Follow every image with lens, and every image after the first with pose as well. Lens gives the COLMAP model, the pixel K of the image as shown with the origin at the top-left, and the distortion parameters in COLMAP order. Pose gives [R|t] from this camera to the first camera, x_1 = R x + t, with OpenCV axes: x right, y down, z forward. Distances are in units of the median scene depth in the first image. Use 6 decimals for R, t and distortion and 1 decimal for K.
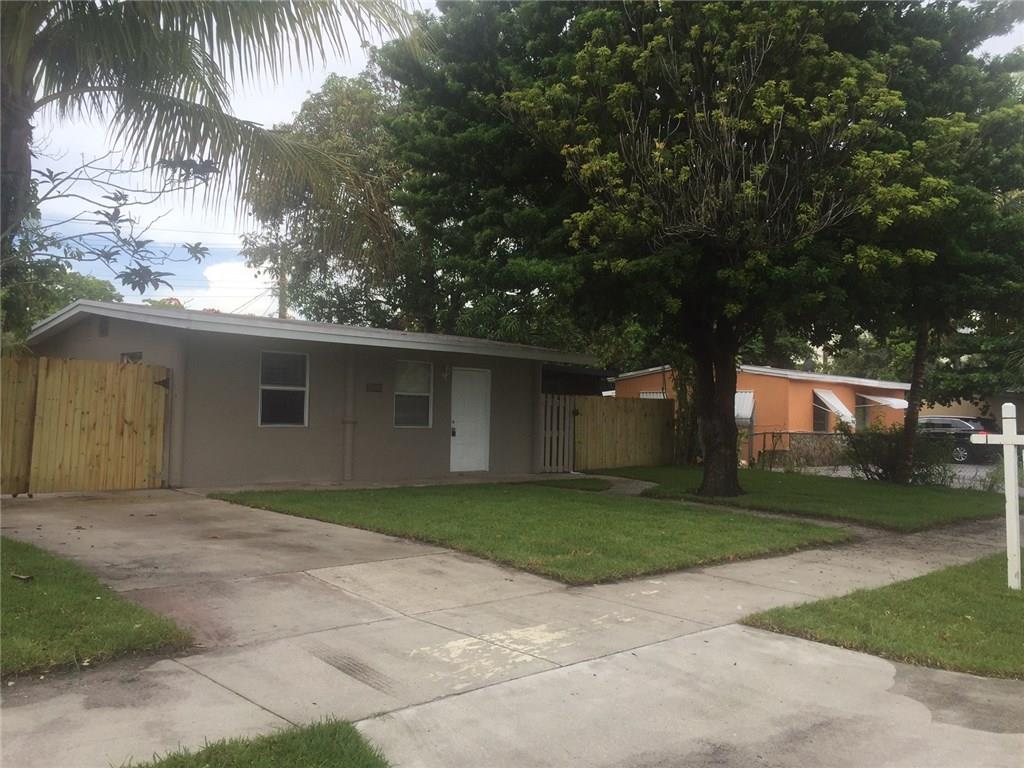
lens RADIAL K [[885.9, 0, 511.8], [0, 885.9, 395.1], [0, 0, 1]] dist [0.074985, -0.100766]
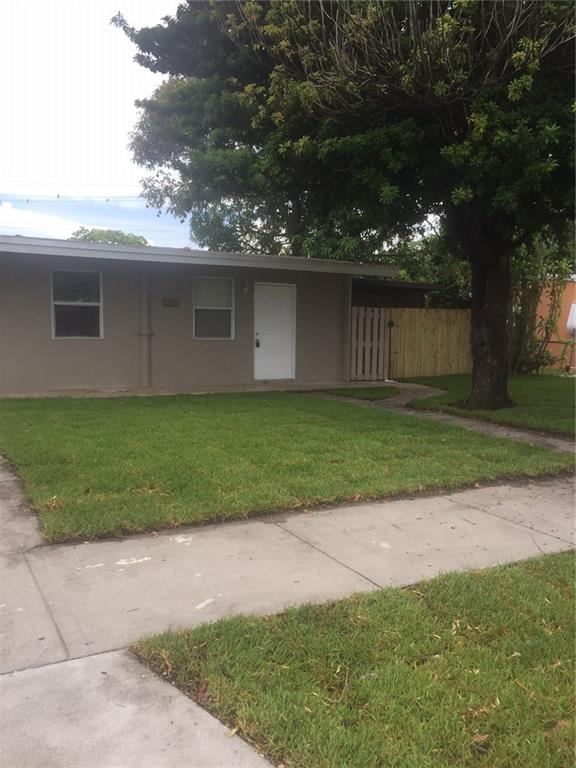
lens RADIAL K [[664.4, 0, 288.7], [0, 664.4, 394.7], [0, 0, 1]] dist [0.074985, -0.100766]
pose [[0.969268, 0.011278, -0.245750, 0.203044], [0.017359, 0.993323, 0.114049, 0.014403], [0.245396, -0.114810, 0.962600, 0.262420]]
